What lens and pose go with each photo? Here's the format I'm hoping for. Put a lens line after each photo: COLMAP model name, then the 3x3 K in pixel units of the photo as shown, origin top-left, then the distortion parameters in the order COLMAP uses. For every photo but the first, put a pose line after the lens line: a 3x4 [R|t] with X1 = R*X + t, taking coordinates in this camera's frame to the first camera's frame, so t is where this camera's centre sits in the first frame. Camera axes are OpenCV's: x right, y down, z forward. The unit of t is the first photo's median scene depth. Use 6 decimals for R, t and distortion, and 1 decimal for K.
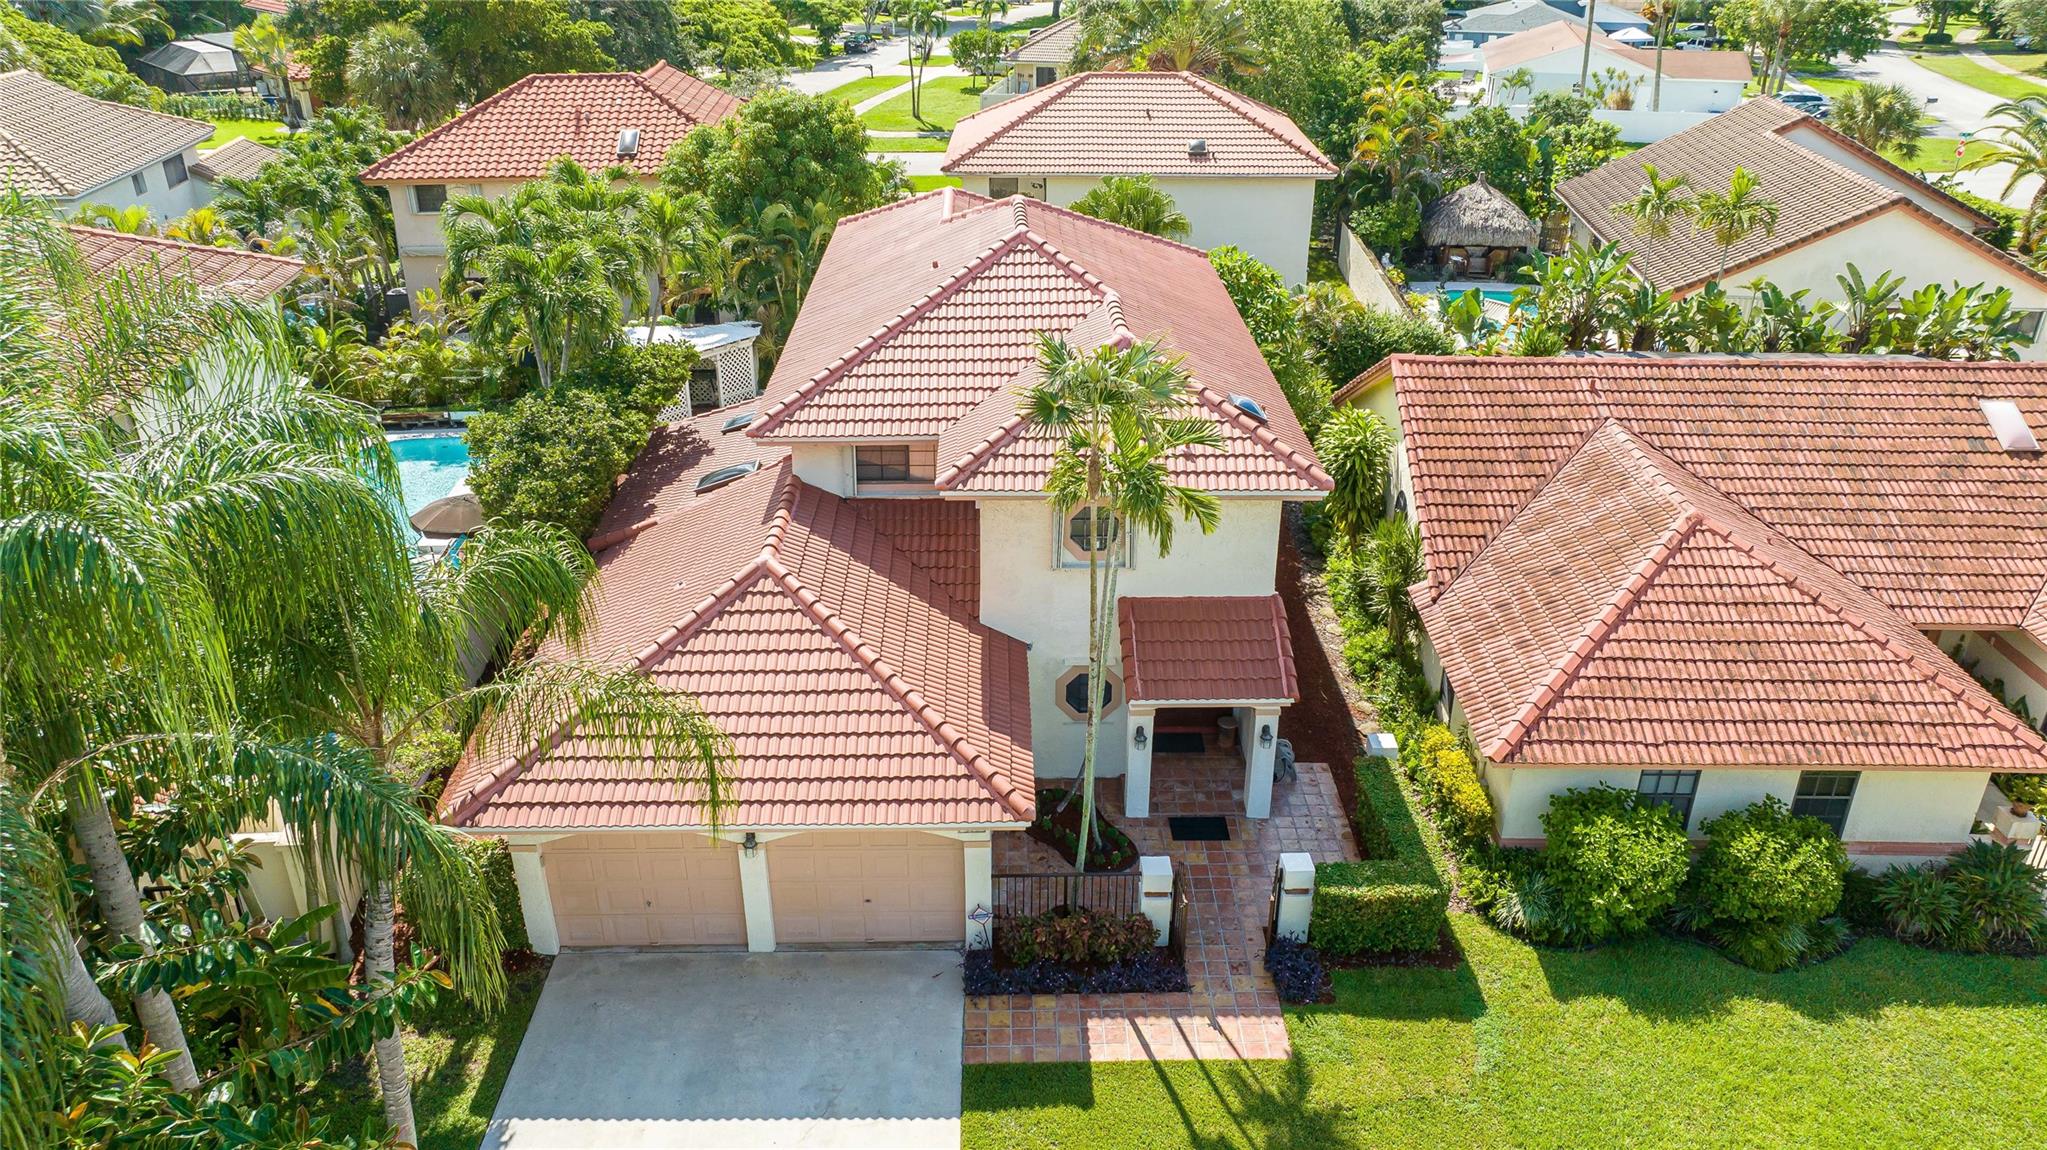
lens RADIAL K [[1452.1, 0, 1026.5], [0, 1452.1, 562.1], [0, 0, 1]] dist [-0.022515, 0.008443]
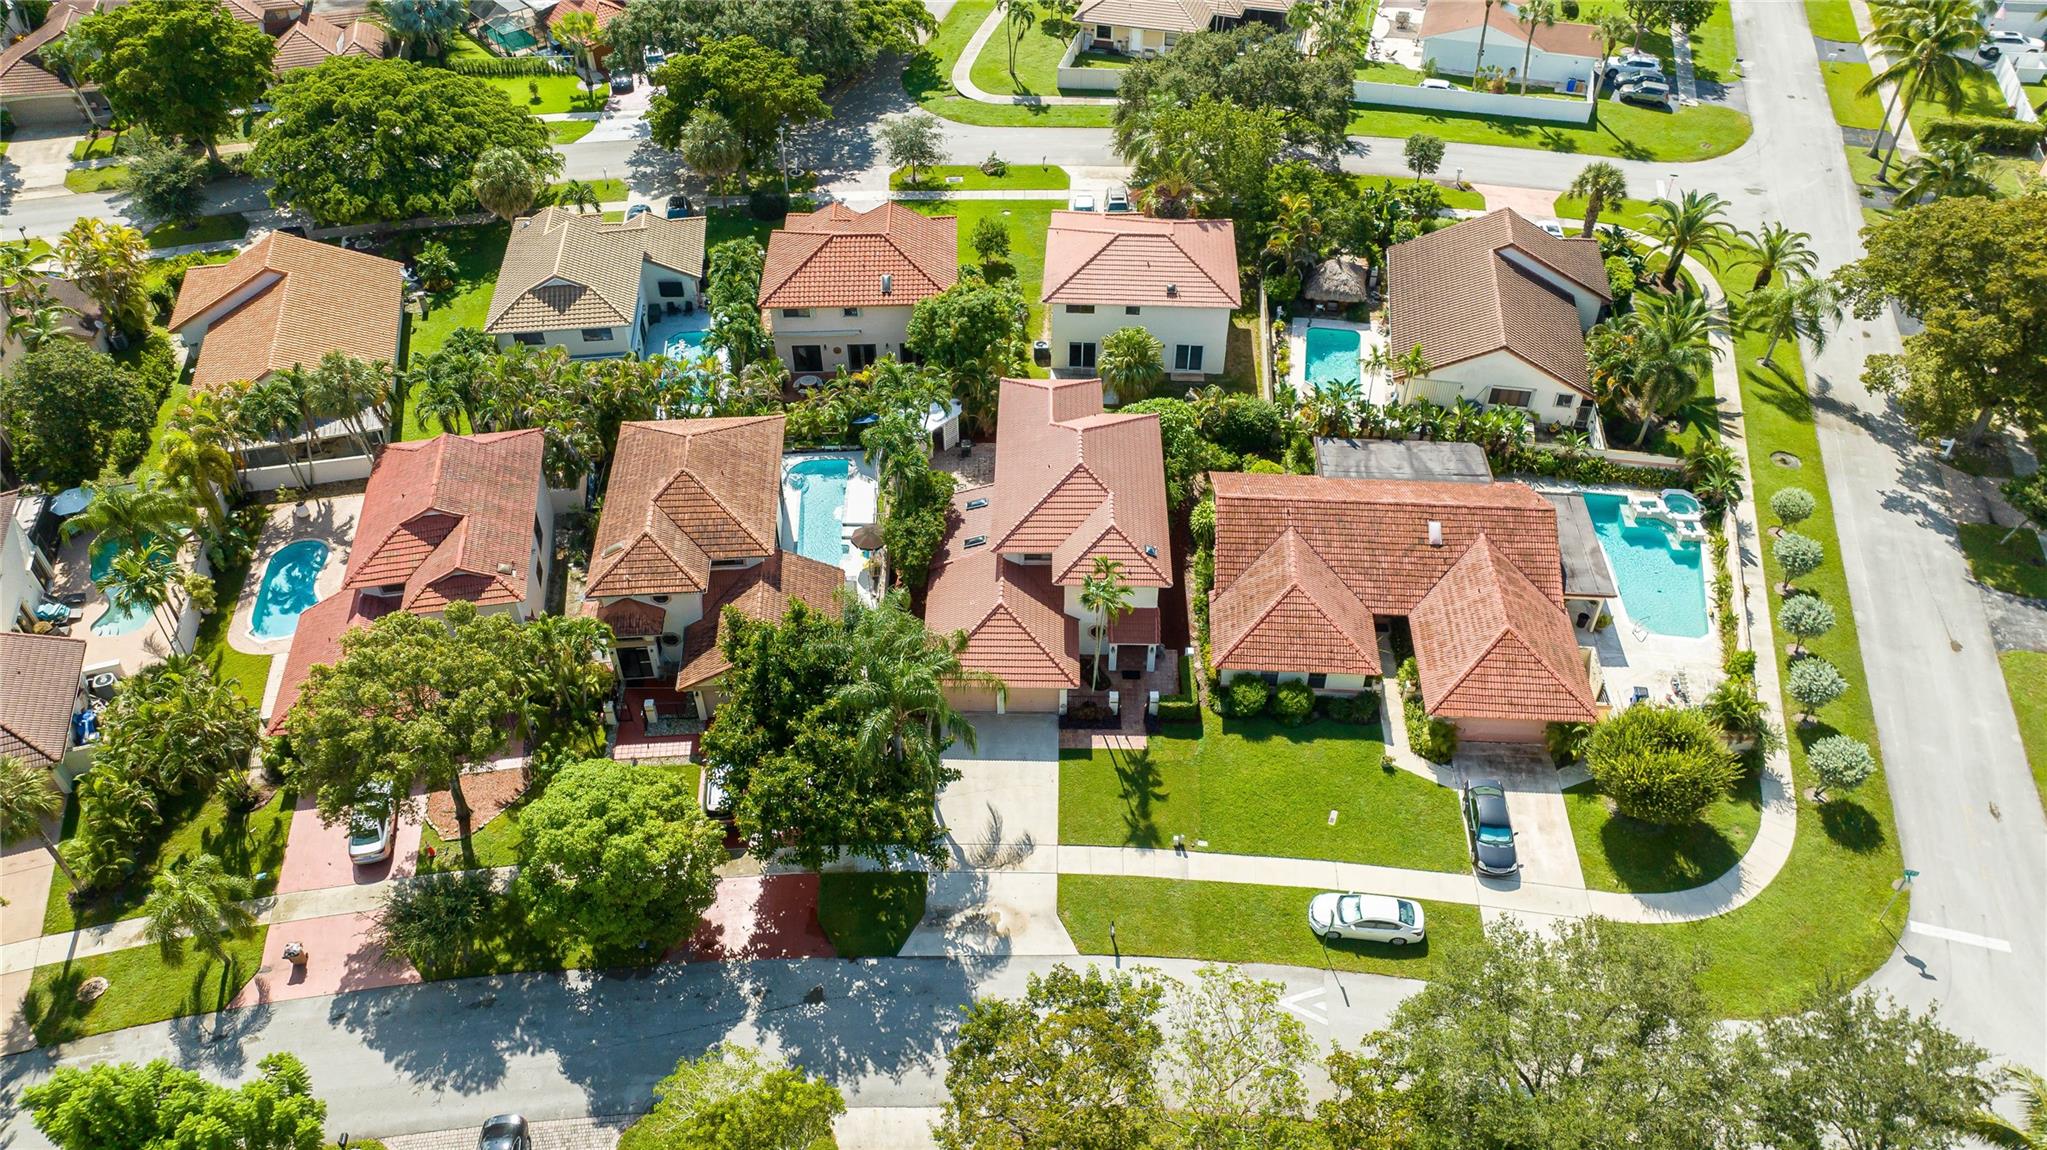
lens RADIAL K [[1452.1, 0, 1019.1], [0, 1452.1, 583.7], [0, 0, 1]] dist [-0.022515, 0.008443]
pose [[0.999058, 0.025416, -0.035163, -0.022536], [-0.014080, 0.956516, 0.291340, -1.069780], [0.041039, -0.290571, 0.955973, -2.296898]]
